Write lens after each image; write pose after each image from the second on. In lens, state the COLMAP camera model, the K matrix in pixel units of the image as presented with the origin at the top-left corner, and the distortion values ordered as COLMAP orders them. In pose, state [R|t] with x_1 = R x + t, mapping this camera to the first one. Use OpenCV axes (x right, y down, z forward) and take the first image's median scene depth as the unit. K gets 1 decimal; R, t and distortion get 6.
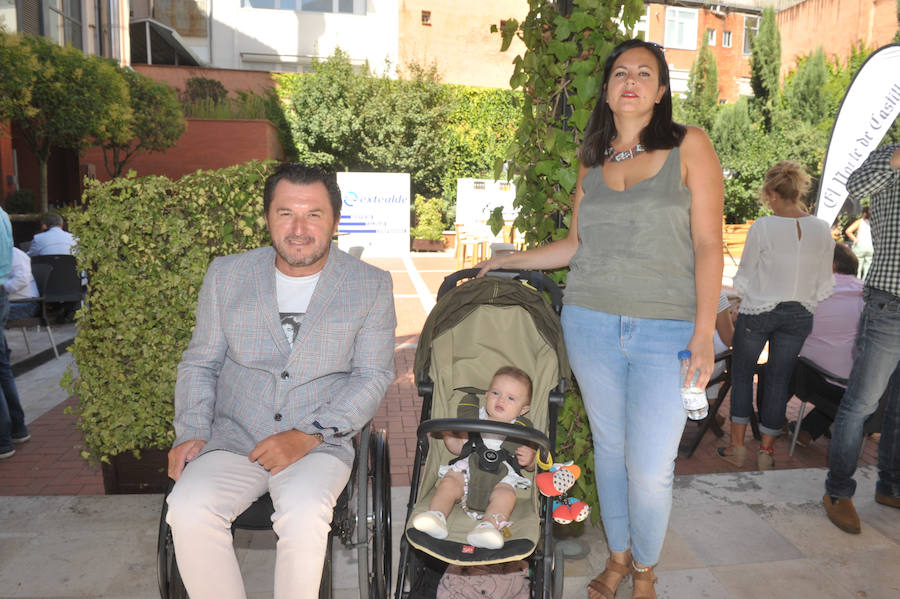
lens RADIAL K [[600.5, 0, 450.0], [0, 600.5, 299.5], [0, 0, 1]] dist [-0.054703, -0.003640]
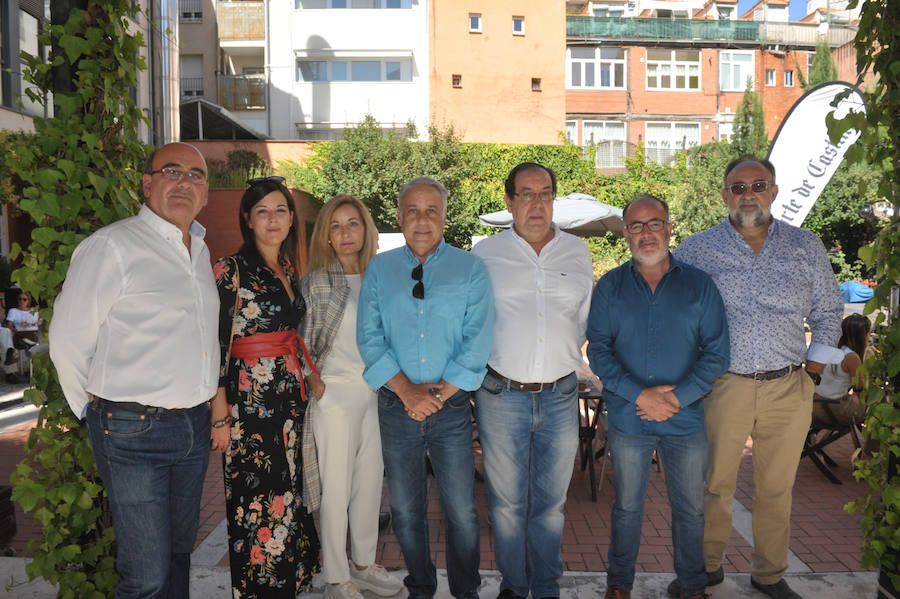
lens RADIAL K [[600.5, 0, 450.0], [0, 600.5, 299.5], [0, 0, 1]] dist [-0.054703, -0.003640]
pose [[0.986753, -0.013058, -0.161701, 0.112424], [-0.000442, 0.996535, -0.083171, -0.009696], [0.162227, 0.082140, 0.983329, 0.008305]]
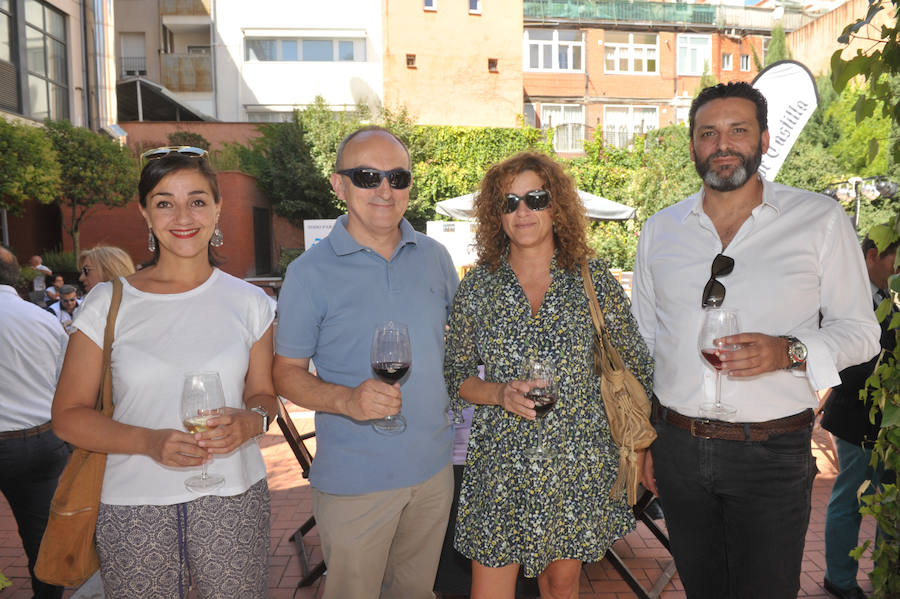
lens RADIAL K [[600.5, 0, 450.0], [0, 600.5, 299.5], [0, 0, 1]] dist [-0.054703, -0.003640]
pose [[0.994831, -0.021769, -0.099188, 0.117067], [0.015854, 0.998071, -0.060031, -0.013583], [0.100304, 0.058148, 0.993256, 0.035580]]
